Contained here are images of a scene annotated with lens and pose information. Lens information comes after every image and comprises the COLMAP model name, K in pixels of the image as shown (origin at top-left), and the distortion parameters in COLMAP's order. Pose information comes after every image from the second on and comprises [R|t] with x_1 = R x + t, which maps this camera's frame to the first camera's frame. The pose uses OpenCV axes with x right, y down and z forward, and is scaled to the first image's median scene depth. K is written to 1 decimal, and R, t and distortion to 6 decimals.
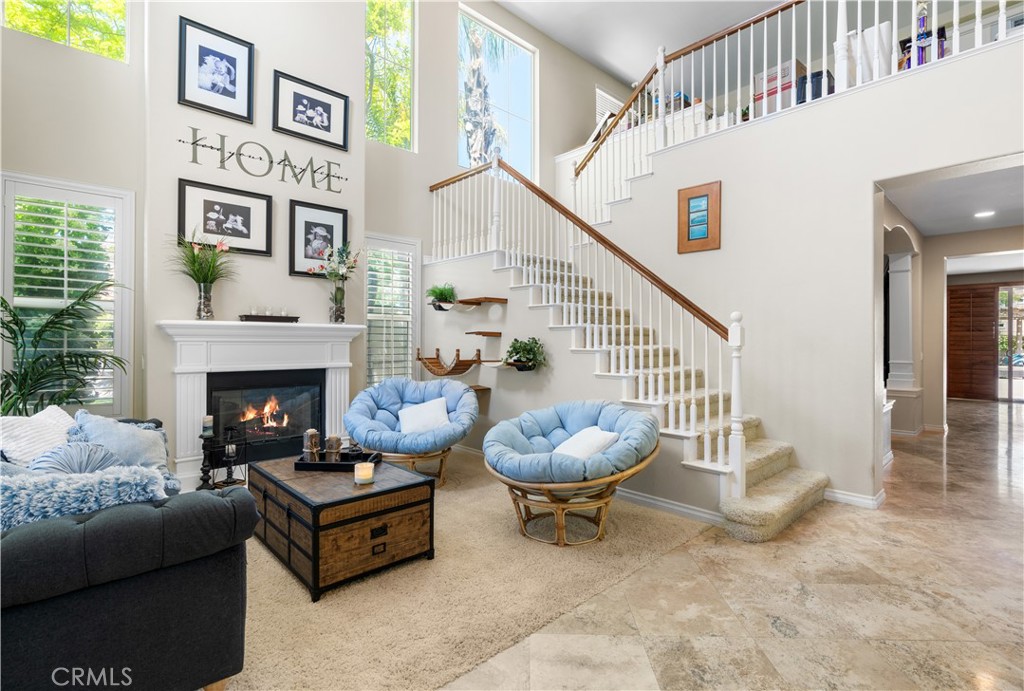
lens RADIAL K [[478.9, 0, 513.4], [0, 478.9, 341.8], [0, 0, 1]] dist [-0.010271, 0.002958]
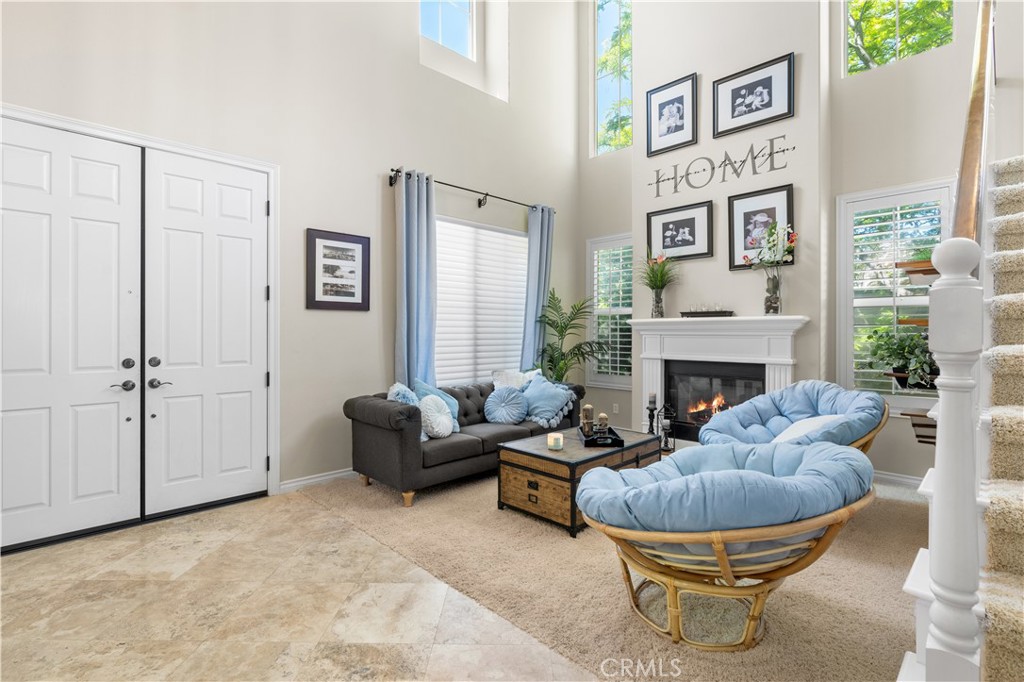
lens RADIAL K [[478.9, 0, 513.6], [0, 478.9, 335.8], [0, 0, 1]] dist [-0.010271, 0.002958]
pose [[0.025893, 0.001919, -0.999663, 0.565763], [-0.001413, 0.999997, 0.001883, -0.000257], [0.999664, 0.001364, 0.025896, 0.526572]]
